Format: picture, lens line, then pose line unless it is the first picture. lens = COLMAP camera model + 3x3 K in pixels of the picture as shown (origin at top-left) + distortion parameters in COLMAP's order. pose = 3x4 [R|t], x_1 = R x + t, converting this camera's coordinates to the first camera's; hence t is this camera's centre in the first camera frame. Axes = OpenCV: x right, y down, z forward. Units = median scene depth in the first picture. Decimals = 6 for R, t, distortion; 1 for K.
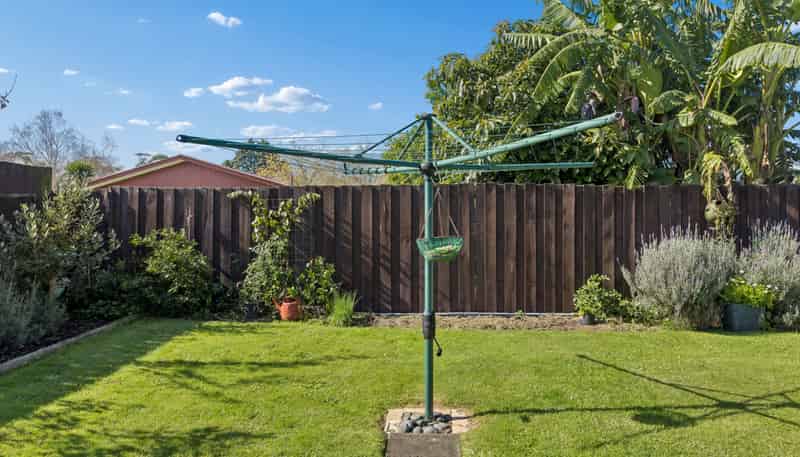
lens RADIAL K [[567.7, 0, 400.0], [0, 567.7, 228.5], [0, 0, 1]] dist [-0.000938, -0.002130]
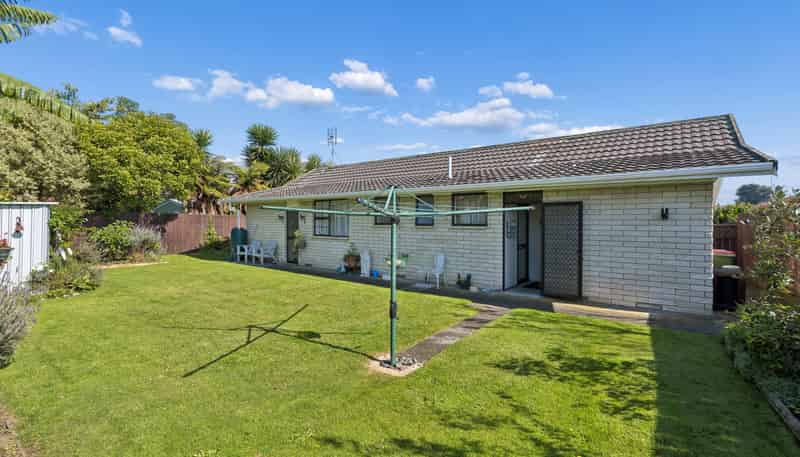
lens RADIAL K [[353.2, 0, 400.0], [0, 353.2, 228.5], [0, 0, 1]] dist [0.000364, -0.000338]
pose [[-0.828283, -0.008084, 0.560252, -0.633676], [0.019010, 0.998915, 0.042518, -0.142429], [-0.559987, 0.045867, -0.827231, 2.072854]]
